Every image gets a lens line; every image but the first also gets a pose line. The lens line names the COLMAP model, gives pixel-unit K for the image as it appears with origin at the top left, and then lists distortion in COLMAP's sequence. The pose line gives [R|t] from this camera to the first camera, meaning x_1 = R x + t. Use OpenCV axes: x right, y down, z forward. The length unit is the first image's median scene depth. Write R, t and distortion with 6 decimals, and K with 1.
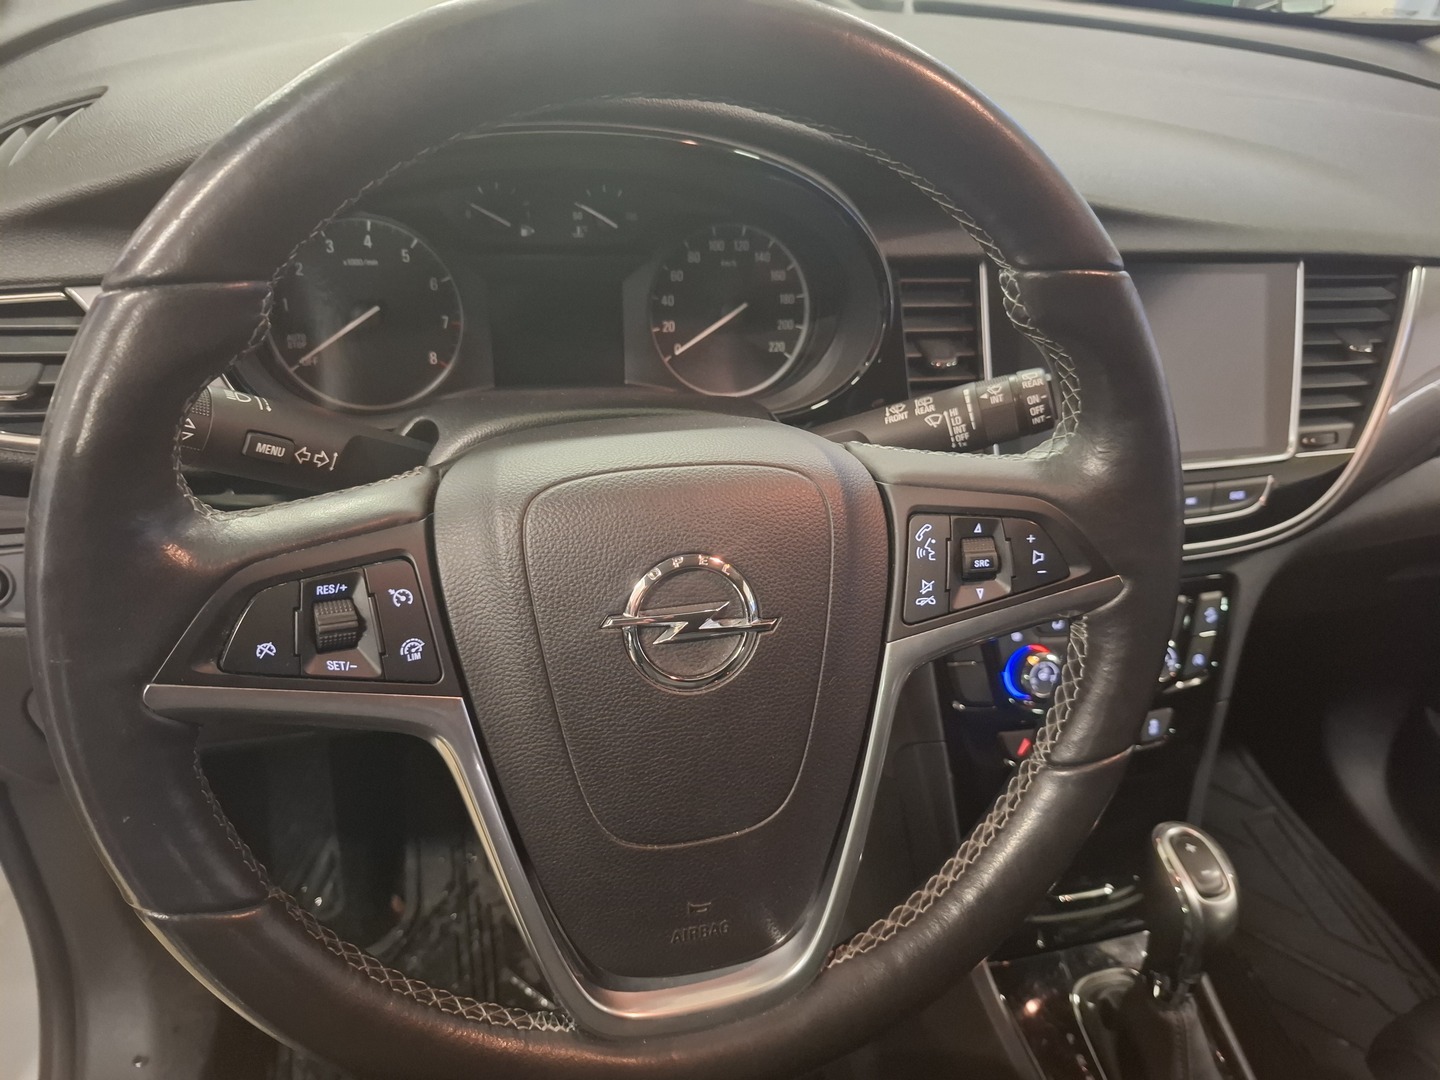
lens RADIAL K [[999.4, 0, 720.0], [0, 999.4, 540.0], [0, 0, 1]] dist [0.094109, -0.146718]
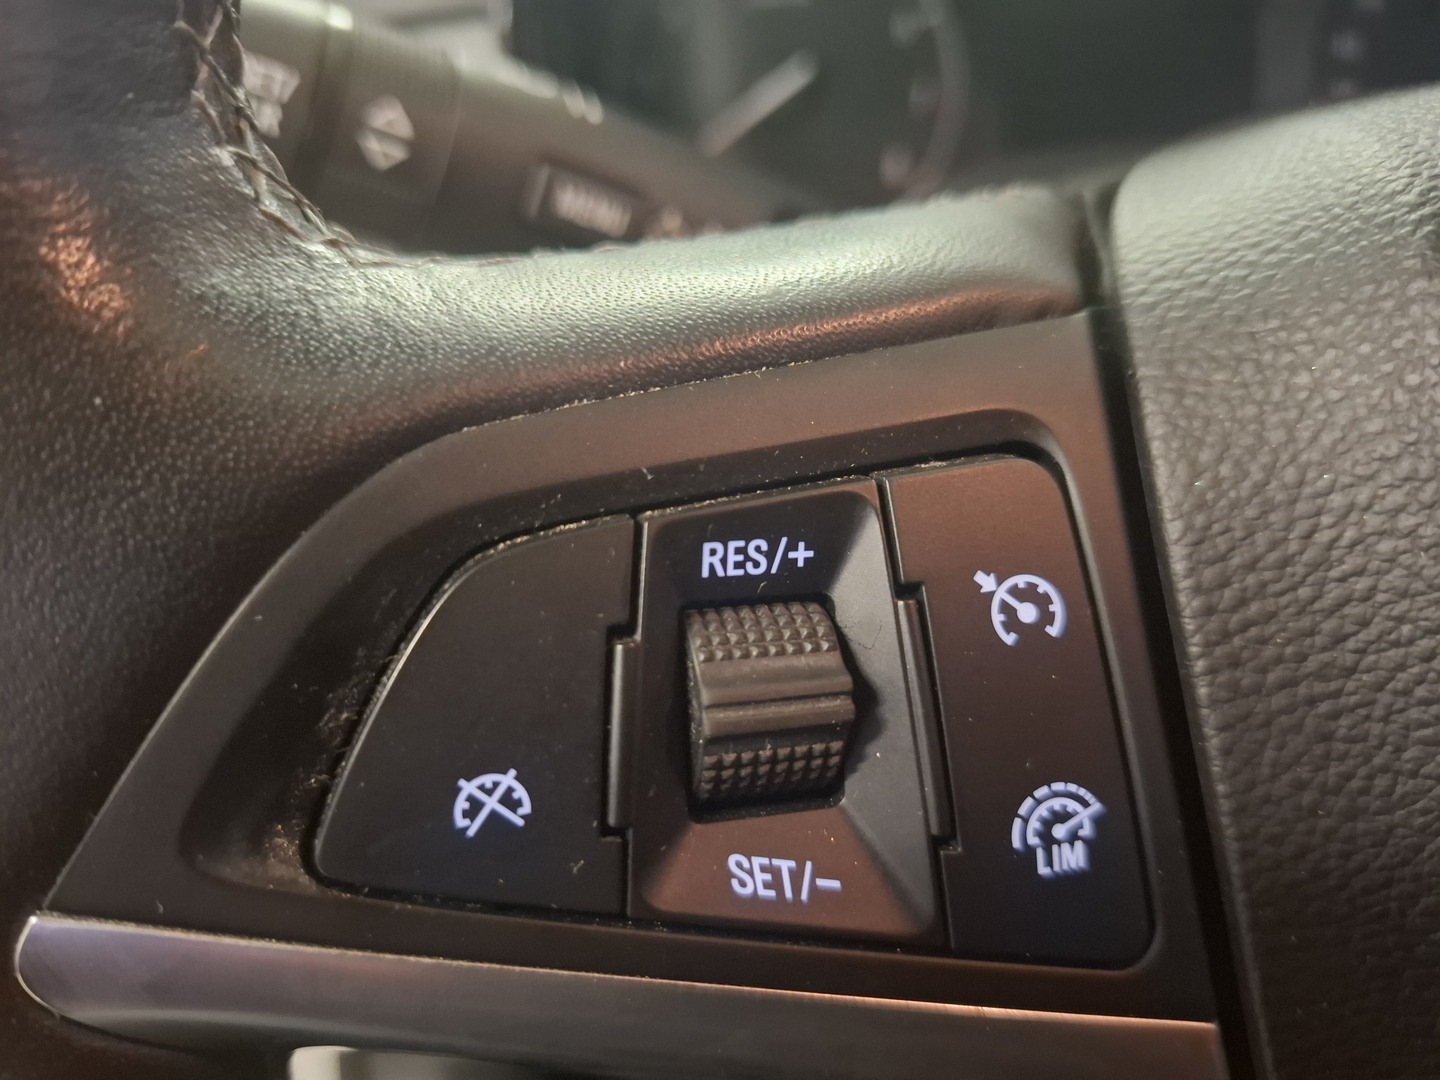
lens RADIAL K [[1110.7, 0, 720.0], [0, 1110.7, 540.0], [0, 0, 1]] dist [0.000954, 0.000298]
pose [[0.942324, 0.034758, -0.332893, -0.263962], [-0.038224, 0.999262, -0.003865, 0.039766], [0.332513, 0.016367, 0.942957, 0.647286]]
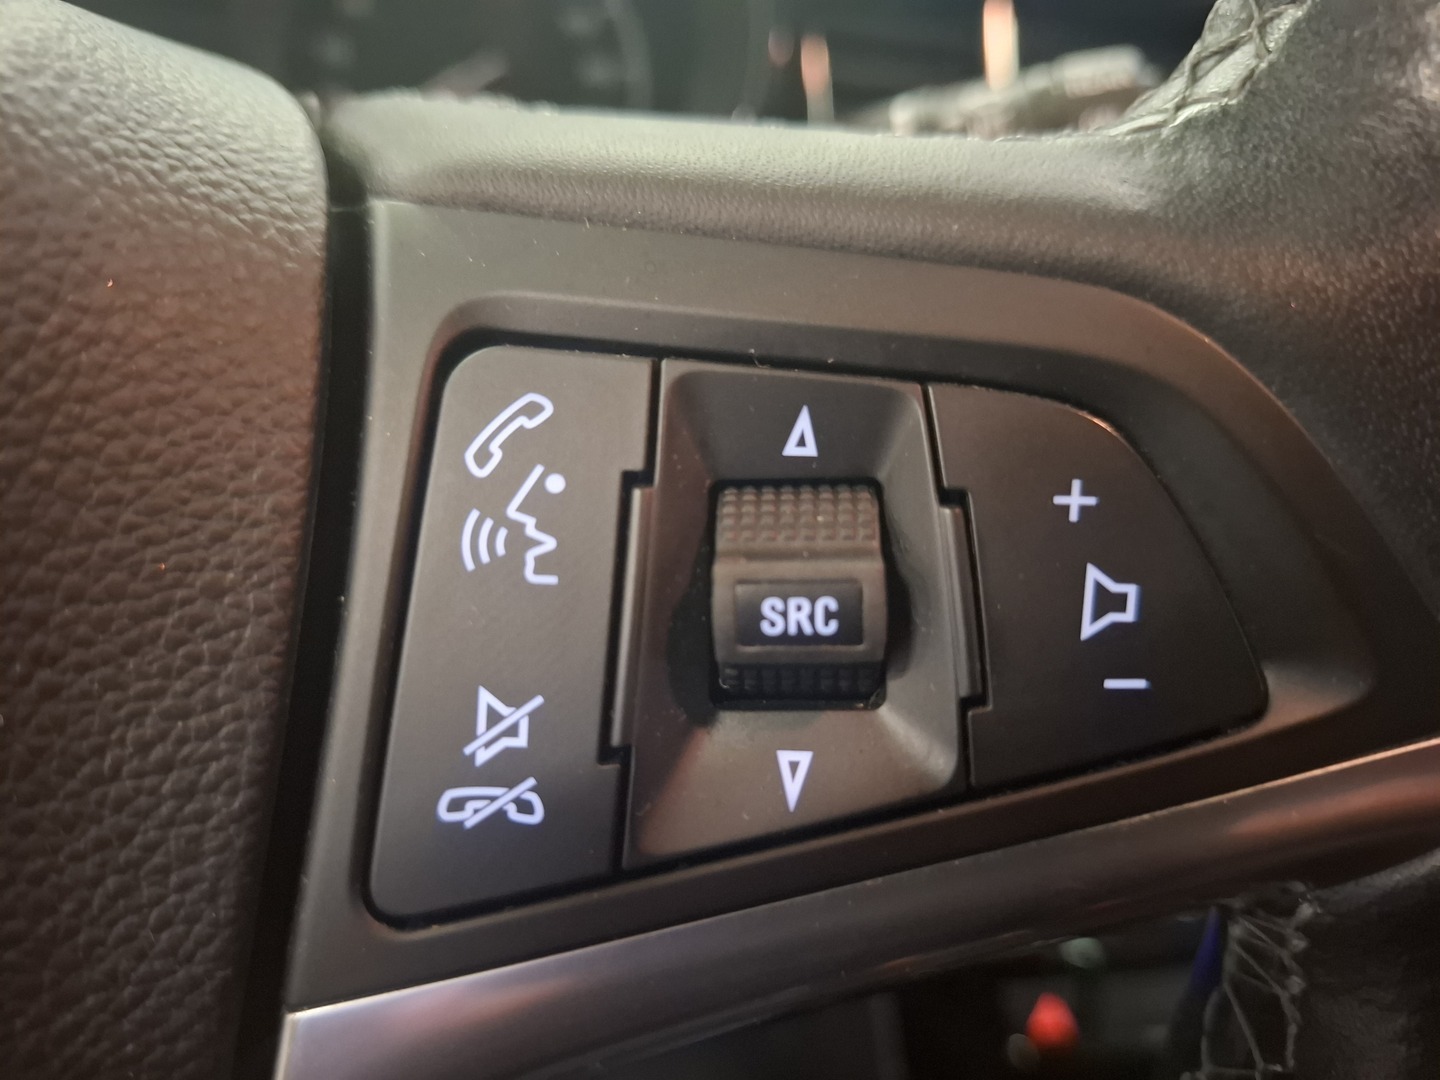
lens RADIAL K [[981.1, 0, 720.0], [0, 981.1, 540.0], [0, 0, 1]] dist [0.050032, -0.054406]
pose [[0.997913, 0.063288, -0.012806, 0.254225], [-0.063926, 0.996280, -0.057783, 0.021114], [0.009102, 0.058481, 0.998247, 0.843604]]
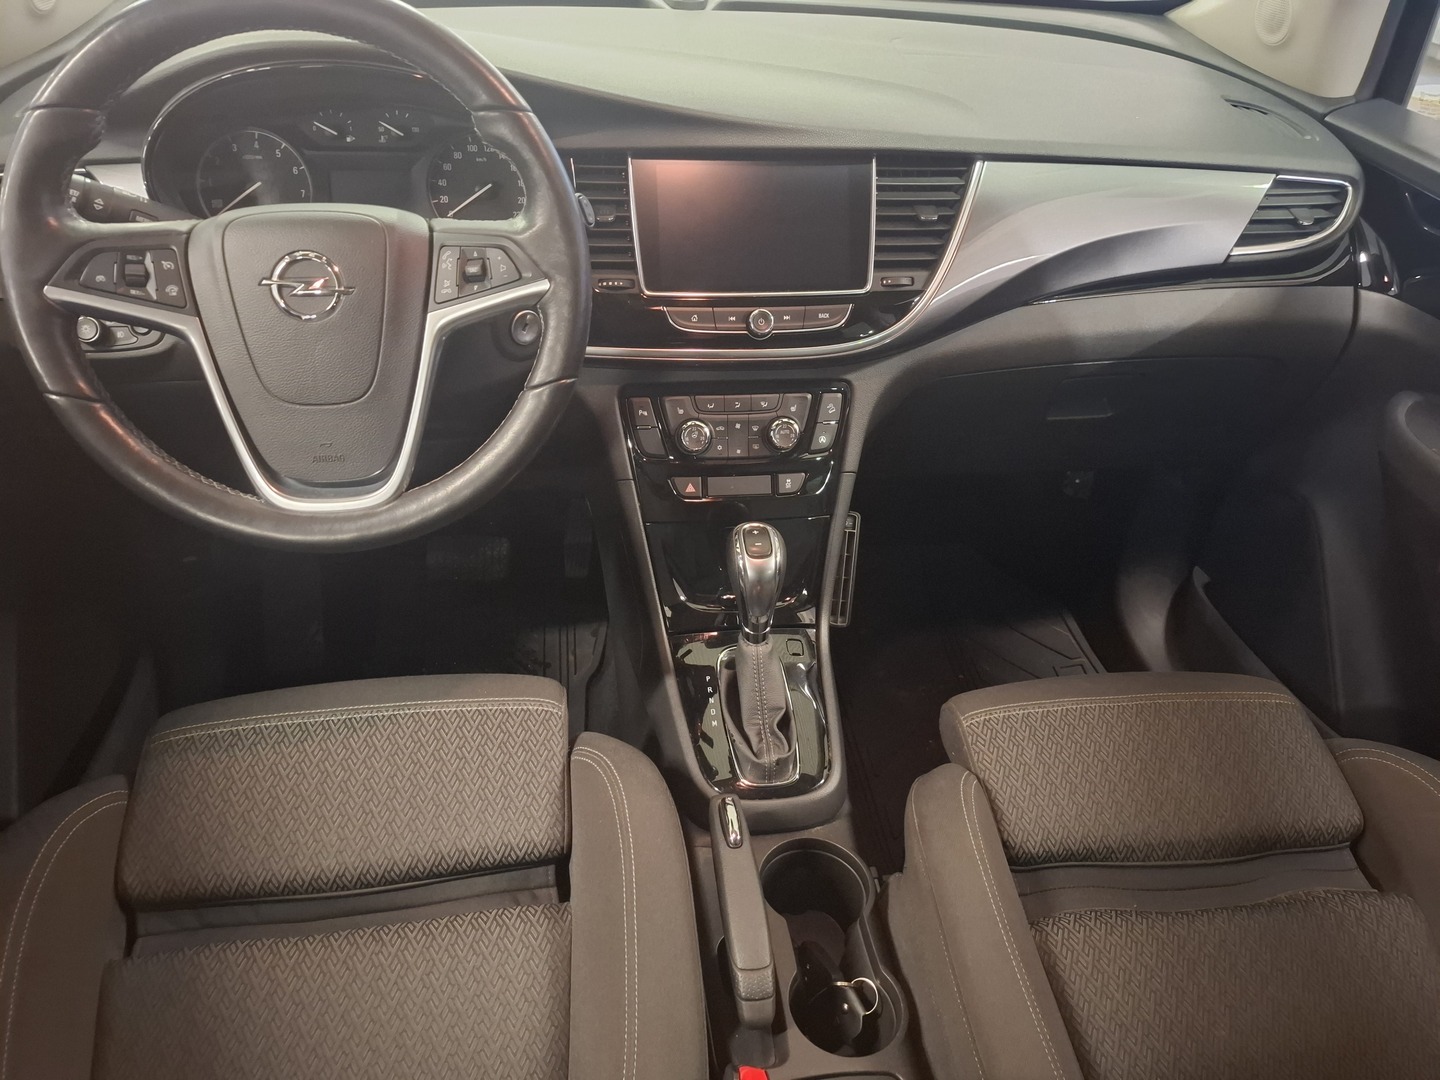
lens RADIAL K [[981.1, 0, 720.0], [0, 981.1, 540.0], [0, 0, 1]] dist [0.050032, -0.054406]
pose [[0.988725, 0.029509, -0.146803, 1.047531], [-0.032476, 0.999313, -0.017855, 0.571637], [0.146176, 0.022421, 0.989005, -0.807694]]
